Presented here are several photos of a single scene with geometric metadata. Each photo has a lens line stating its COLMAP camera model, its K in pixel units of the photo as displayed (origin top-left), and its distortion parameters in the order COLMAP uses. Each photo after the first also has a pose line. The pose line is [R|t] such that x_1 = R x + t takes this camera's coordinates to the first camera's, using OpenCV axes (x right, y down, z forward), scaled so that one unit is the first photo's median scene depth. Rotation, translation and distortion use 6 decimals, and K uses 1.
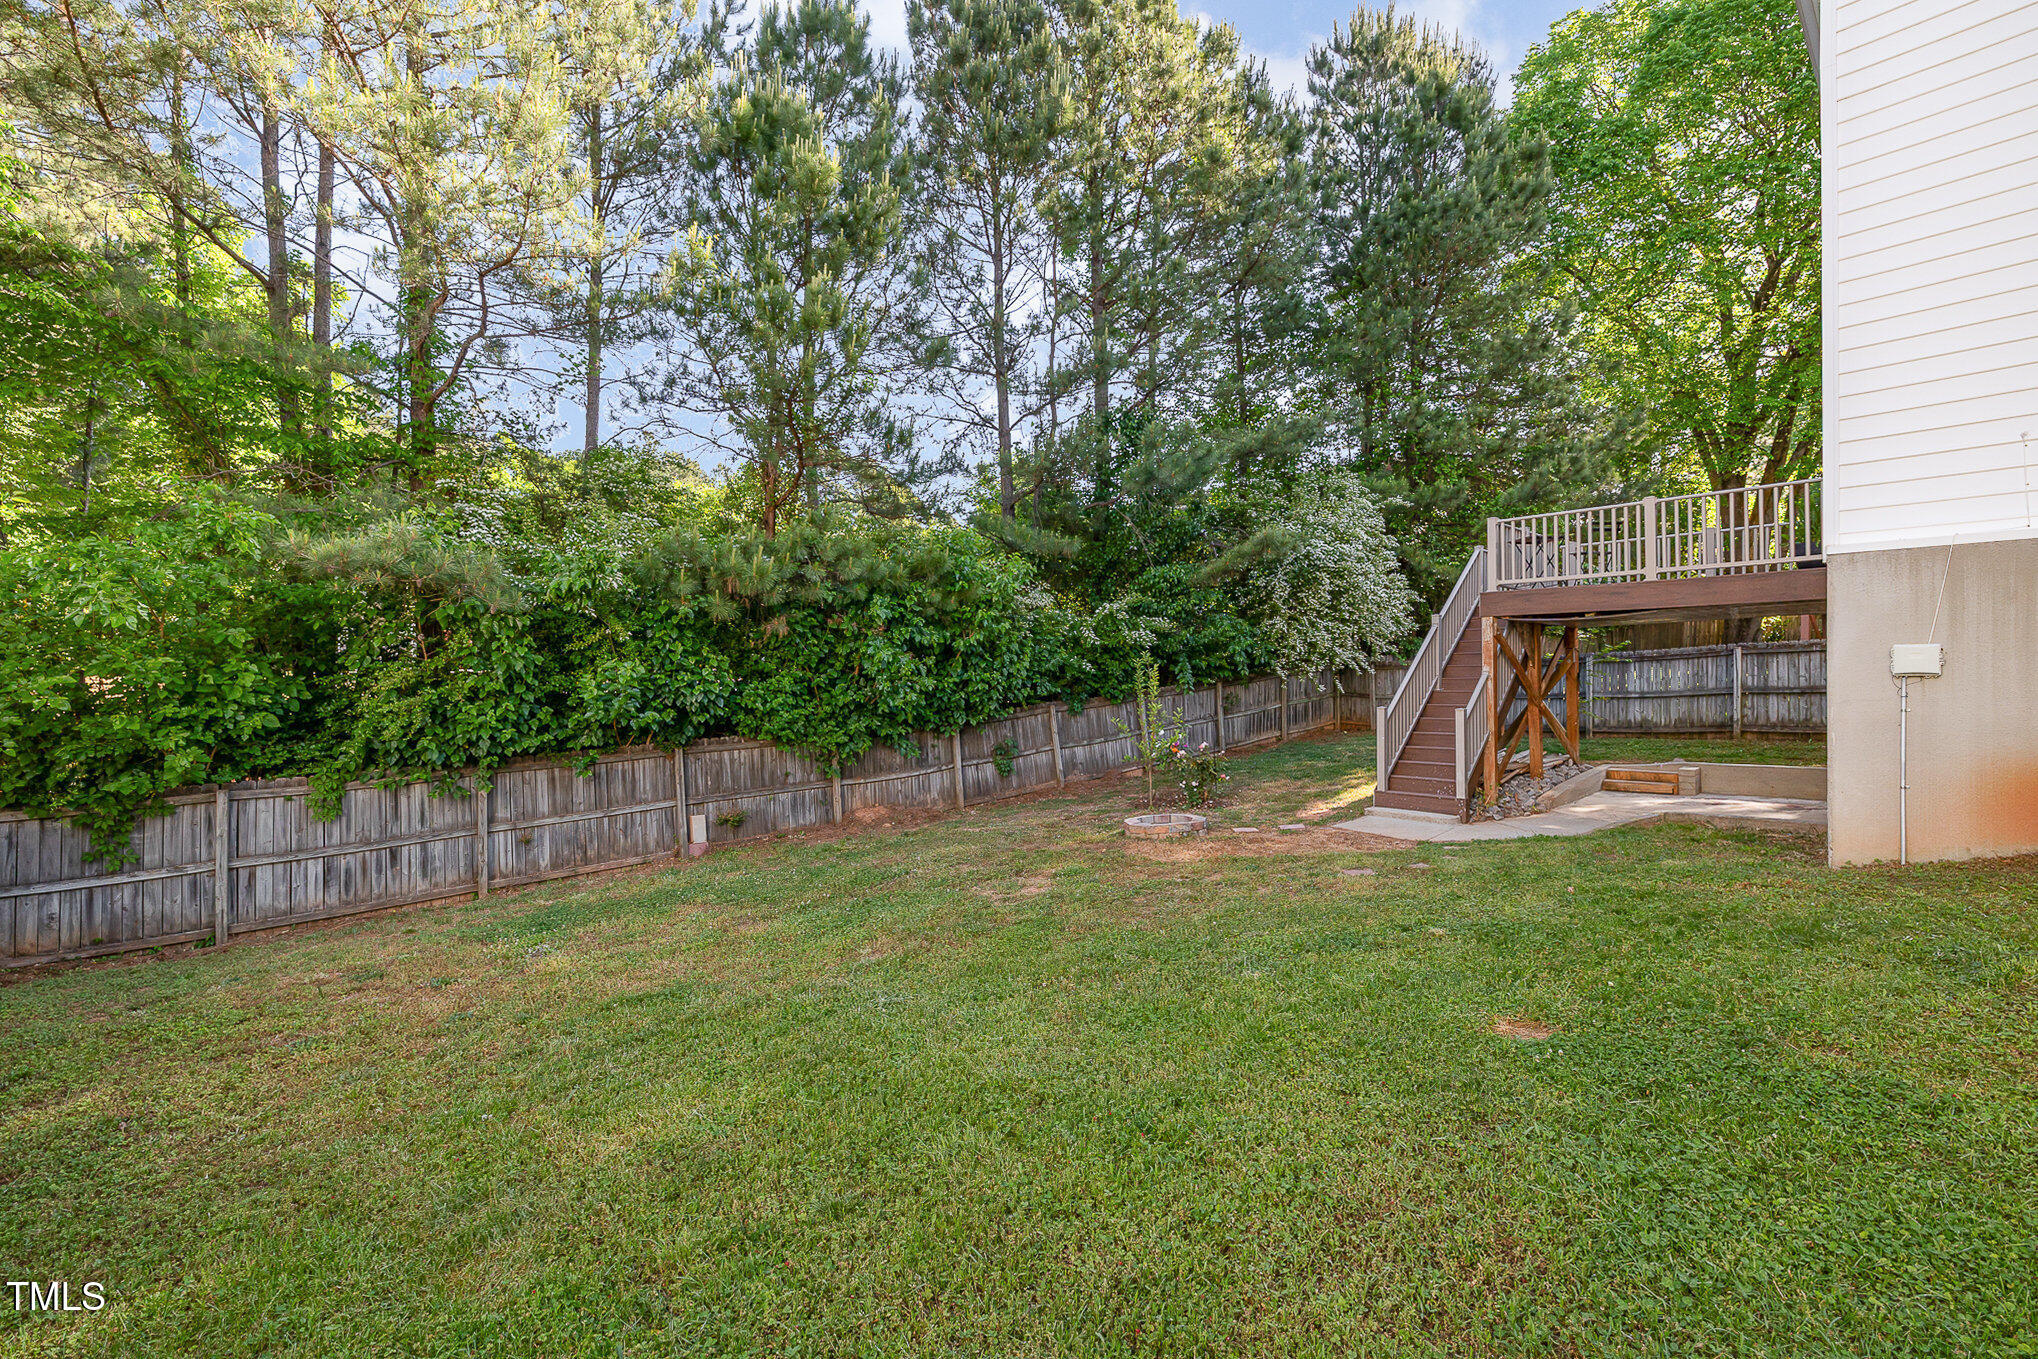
lens RADIAL K [[867.3, 0, 1019.0], [0, 867.3, 679.5], [0, 0, 1]] dist [-0.000036, -0.000018]
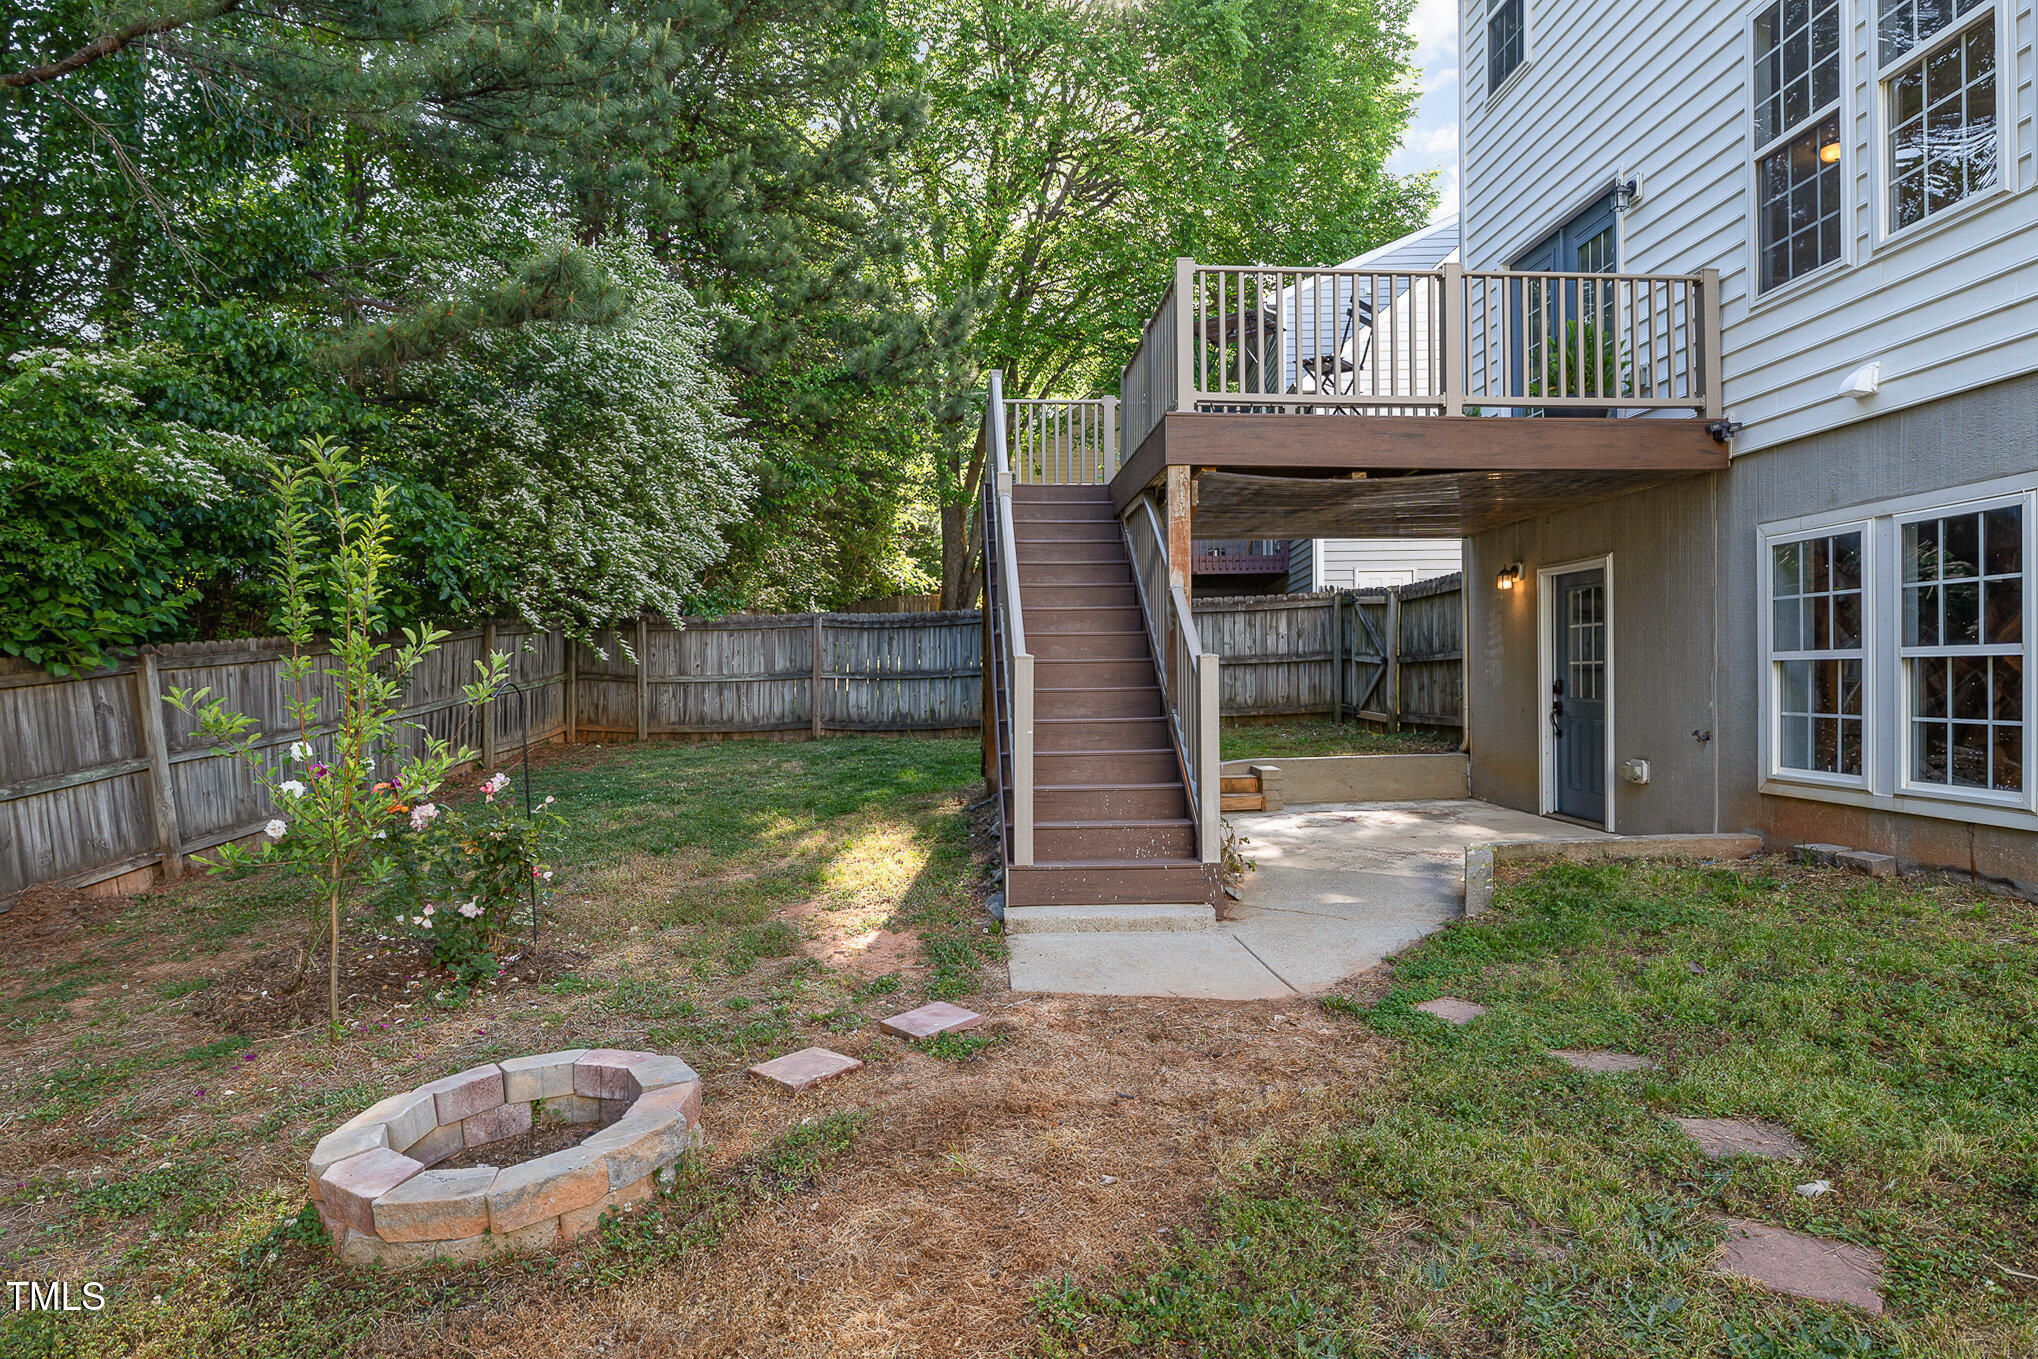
lens RADIAL K [[1116.4, 0, 1019.0], [0, 1116.4, 679.5], [0, 0, 1]] dist [-0.000616, -0.000098]
pose [[0.624237, 0.002566, 0.781231, 0.008931], [0.004819, 0.999963, -0.007136, 0.040805], [-0.781220, 0.008220, 0.624201, 0.585902]]
